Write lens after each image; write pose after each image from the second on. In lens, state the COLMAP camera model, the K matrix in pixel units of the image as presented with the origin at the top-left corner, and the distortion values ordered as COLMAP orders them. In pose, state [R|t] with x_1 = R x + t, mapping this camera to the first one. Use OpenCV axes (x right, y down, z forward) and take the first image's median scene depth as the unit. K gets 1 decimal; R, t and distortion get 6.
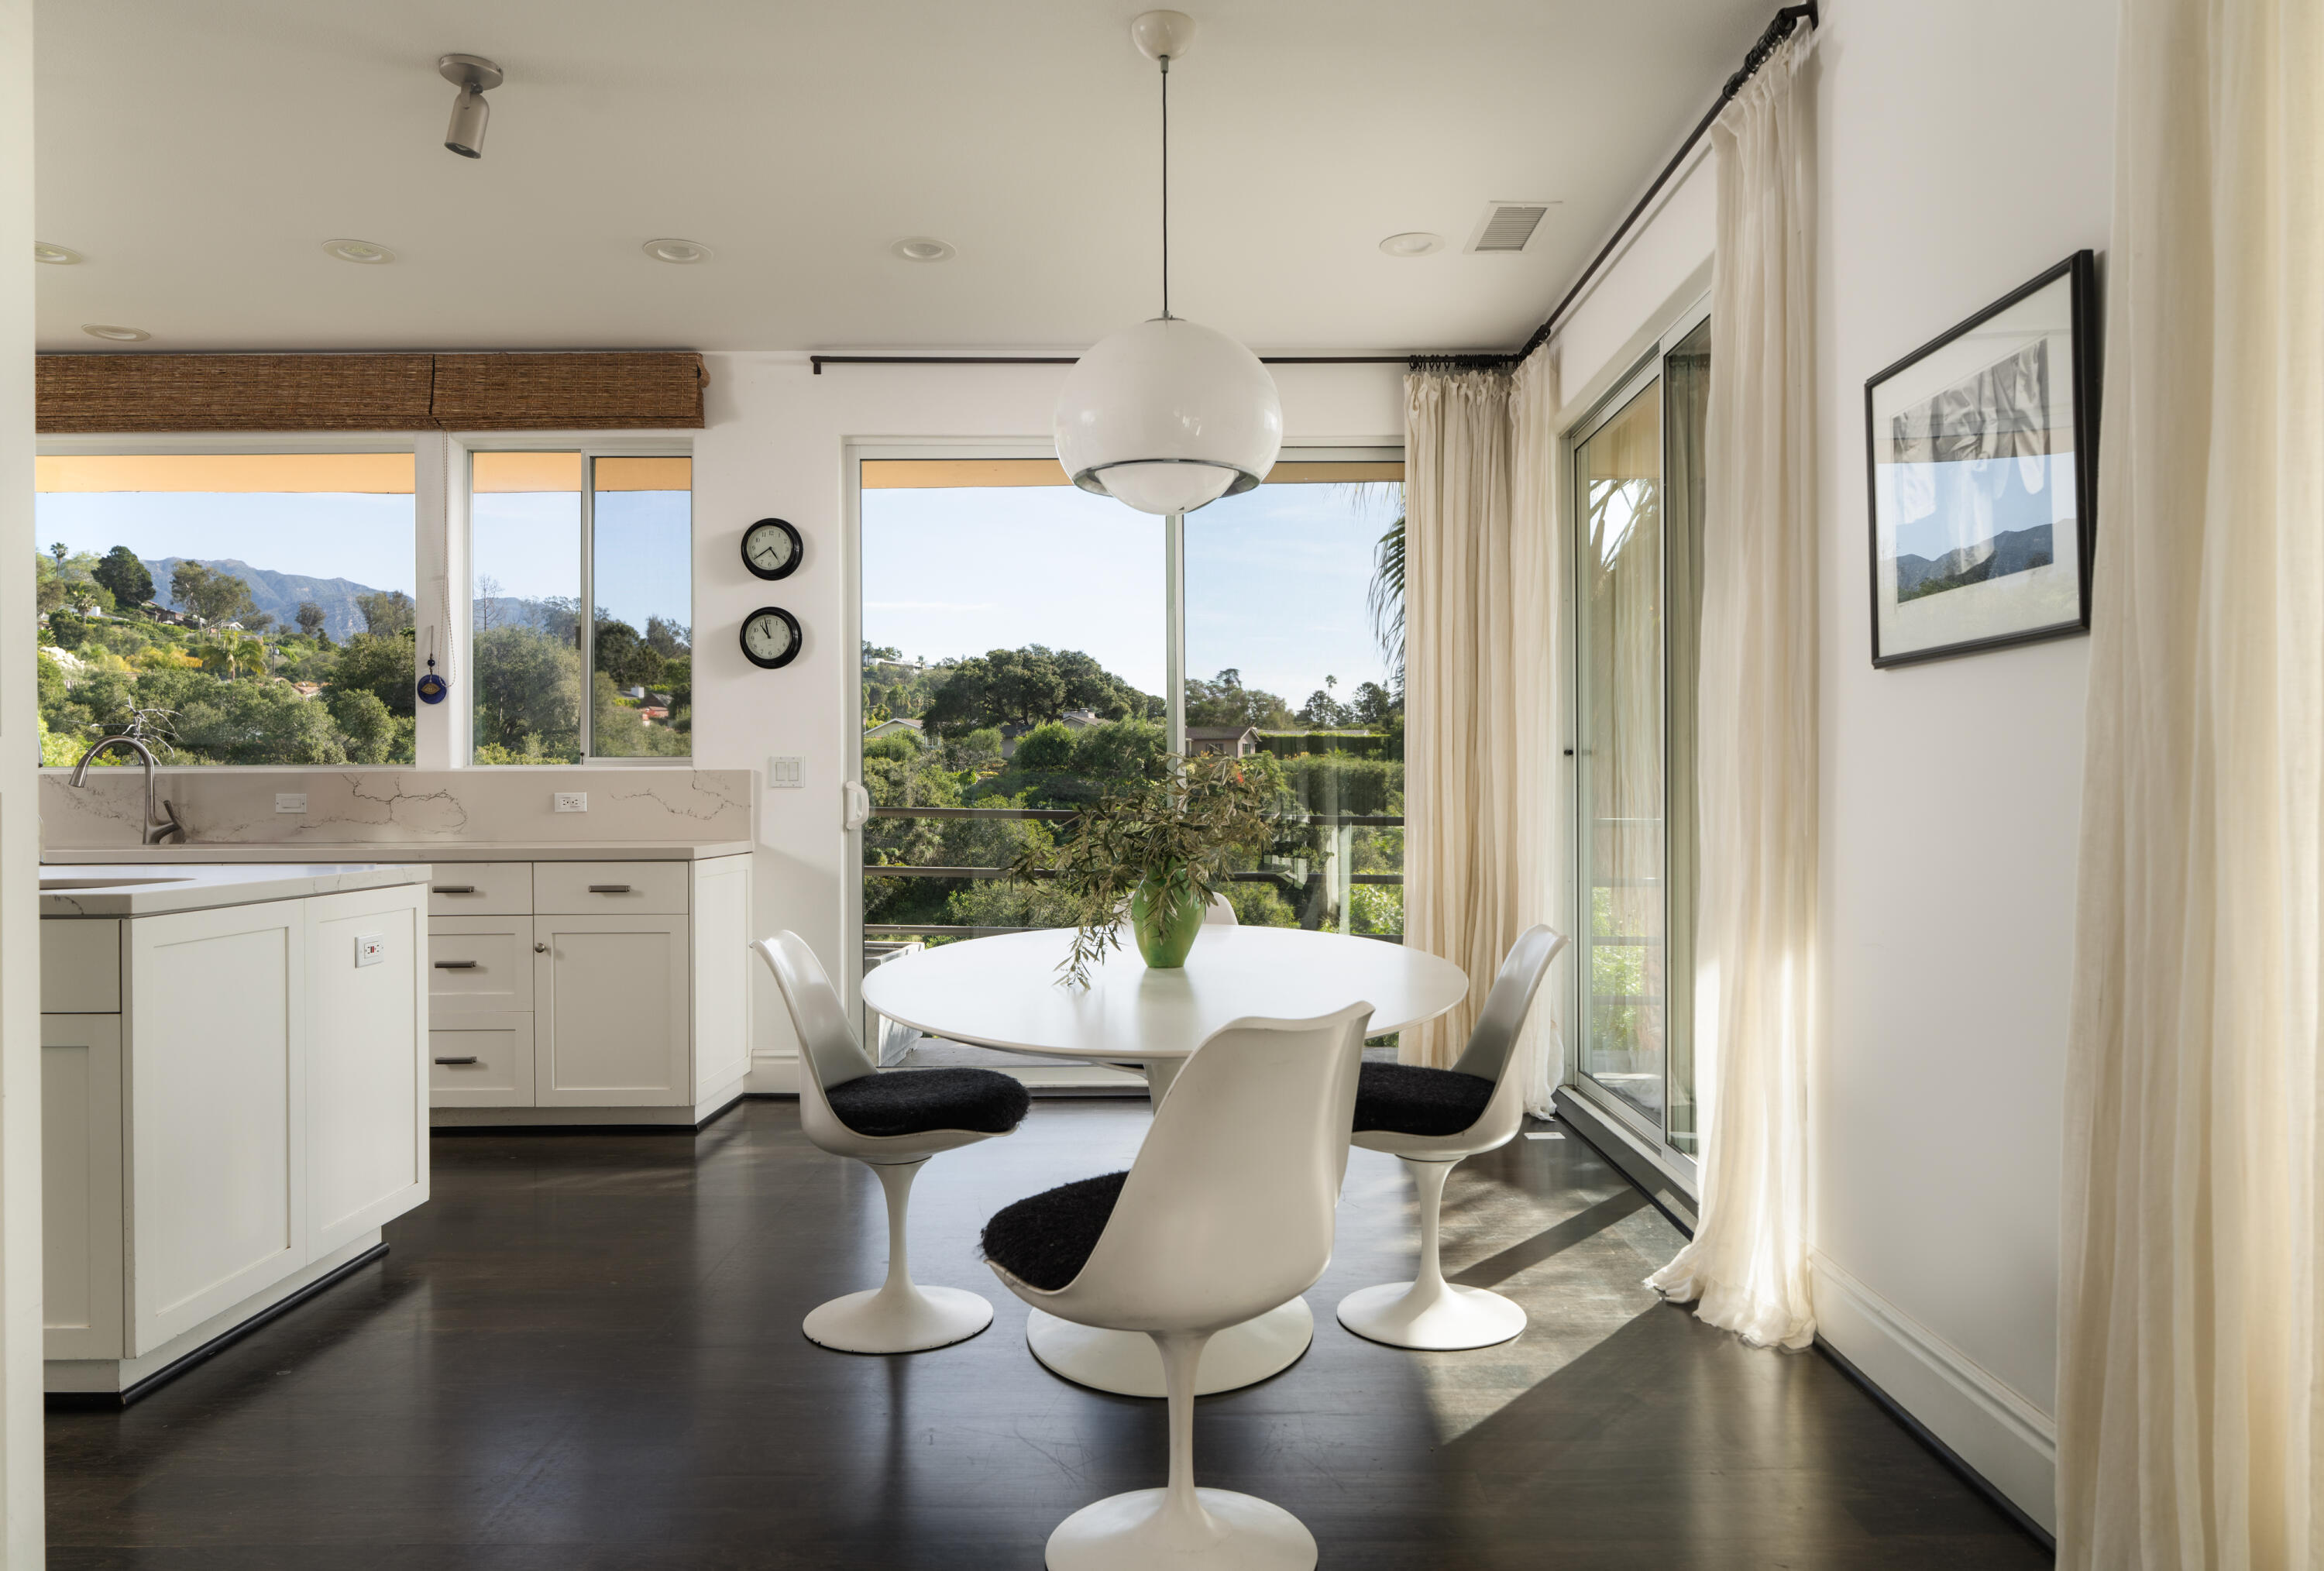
lens RADIAL K [[2386.6, 0, 1160.8], [0, 2386.6, 791.8], [0, 0, 1]] dist [-0.018570, 0.000000]
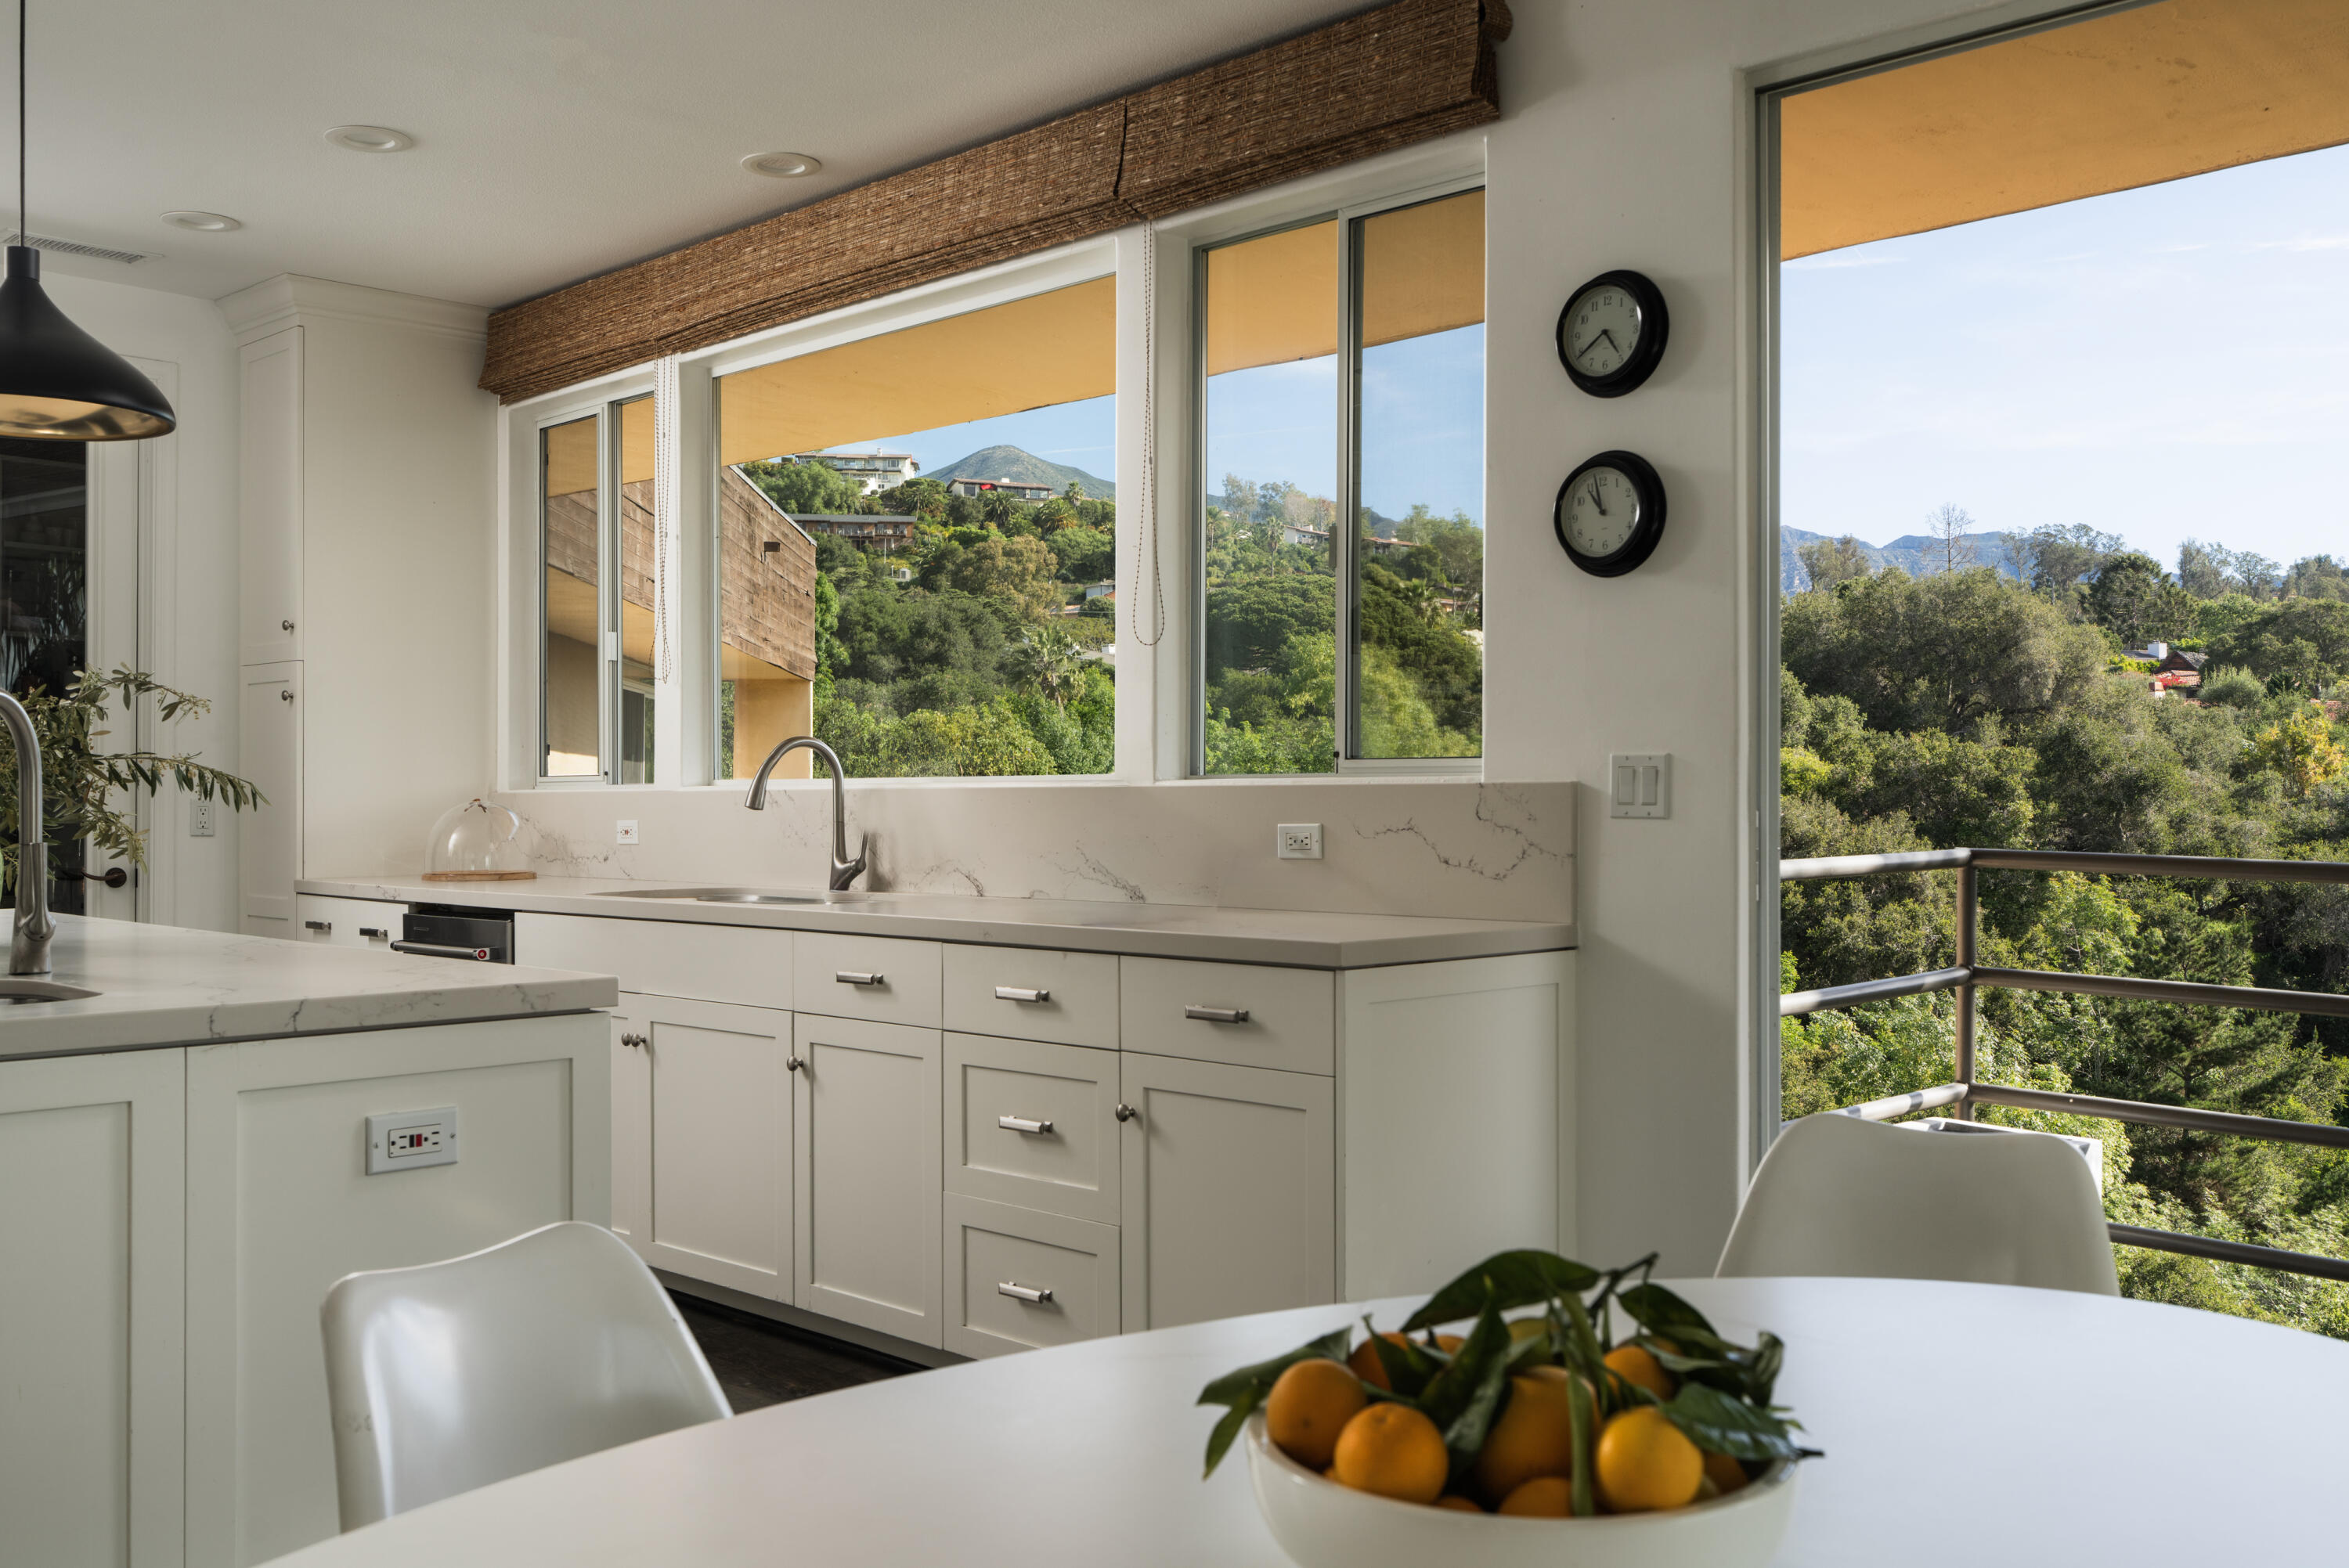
lens RADIAL K [[2134.1, 0, 1173.7], [0, 2134.1, 769.9], [0, 0, 1]] dist [-0.005656, 0.000000]
pose [[0.659380, -0.004920, -0.751793, 0.063391], [0.004683, 0.999986, -0.002437, -0.006669], [0.751795, -0.001914, 0.659394, 0.379983]]
